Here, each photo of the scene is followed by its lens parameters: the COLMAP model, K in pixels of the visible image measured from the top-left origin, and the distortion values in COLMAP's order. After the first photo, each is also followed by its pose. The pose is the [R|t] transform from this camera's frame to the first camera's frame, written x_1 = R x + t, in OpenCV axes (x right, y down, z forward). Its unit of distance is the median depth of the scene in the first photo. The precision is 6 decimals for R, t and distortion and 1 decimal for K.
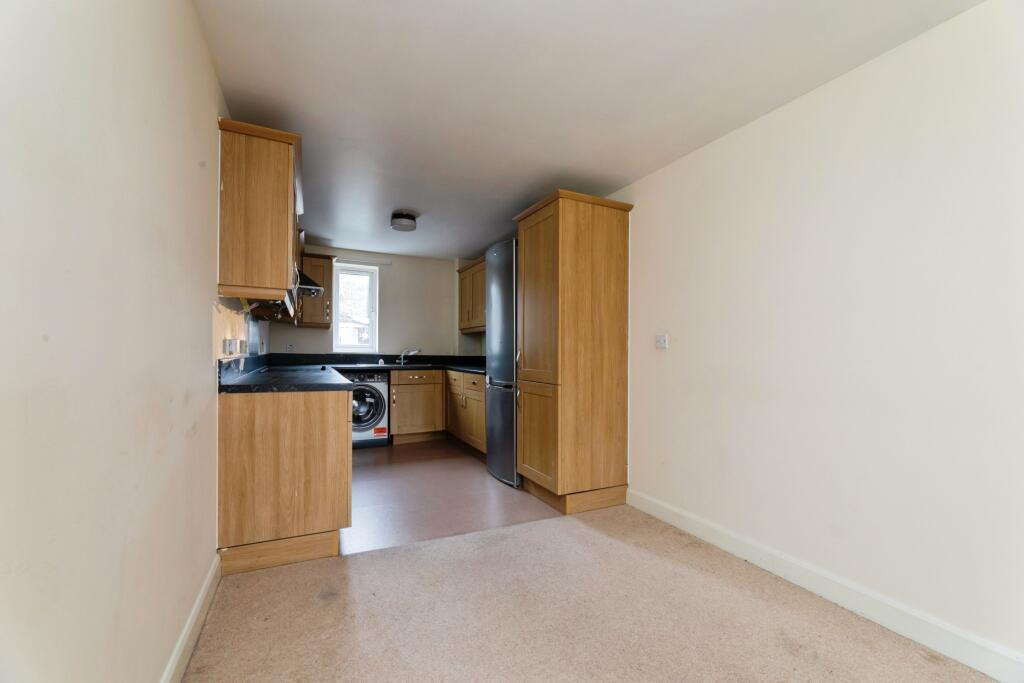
lens RADIAL K [[414.1, 0, 518.2], [0, 414.1, 347.5], [0, 0, 1]] dist [0.001152, -0.000549]
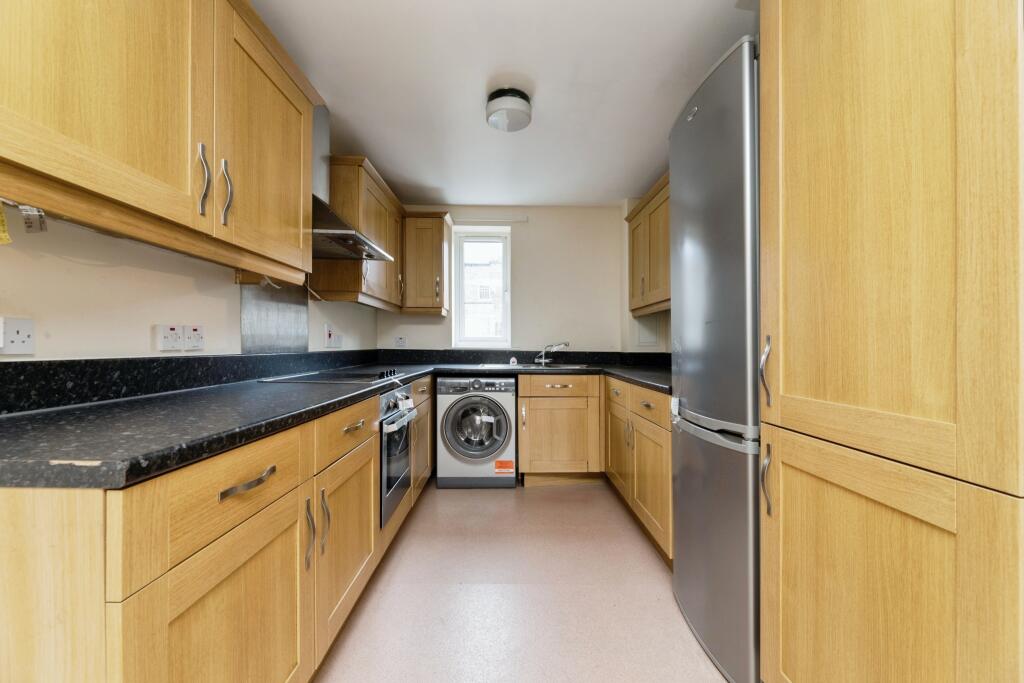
lens RADIAL K [[414.1, 0, 509.2], [0, 414.1, 346.9], [0, 0, 1]] dist [0.001152, -0.000549]
pose [[0.891754, -0.004451, -0.452499, -0.023392], [0.009250, 0.999922, 0.008395, 0.005456], [0.452426, -0.011672, 0.891725, 0.402590]]
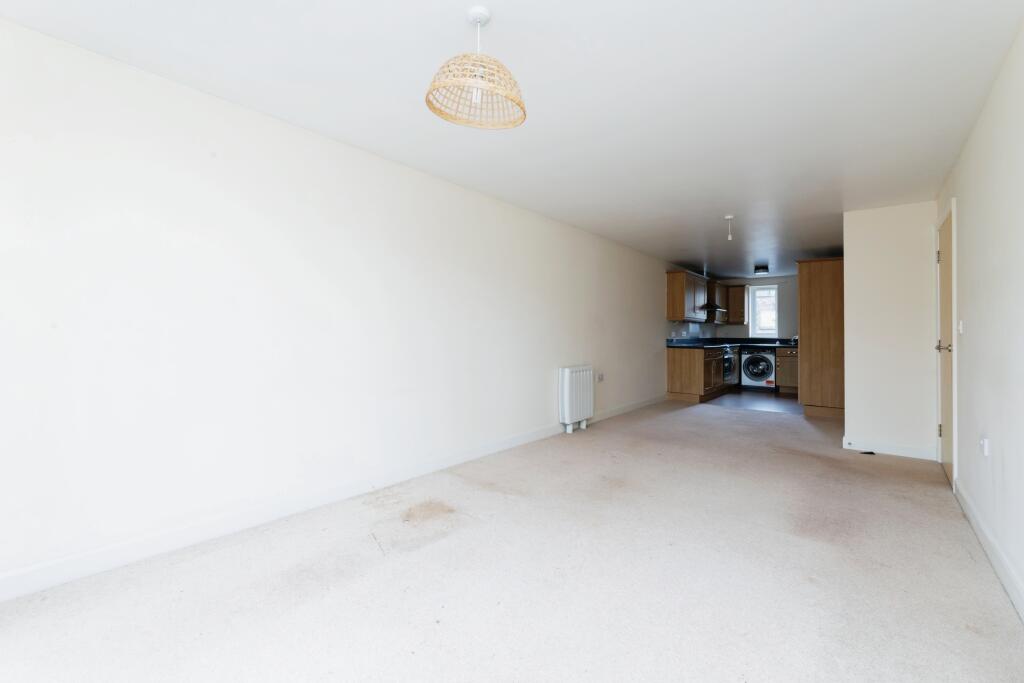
lens RADIAL K [[429.2, 0, 518.3], [0, 429.2, 333.1], [0, 0, 1]] dist [-0.003269, -0.000283]
pose [[0.401711, -0.009131, -0.915721, 0.868936], [0.008596, 0.999944, -0.006200, -0.002929], [0.915726, -0.005381, 0.401767, -0.669390]]
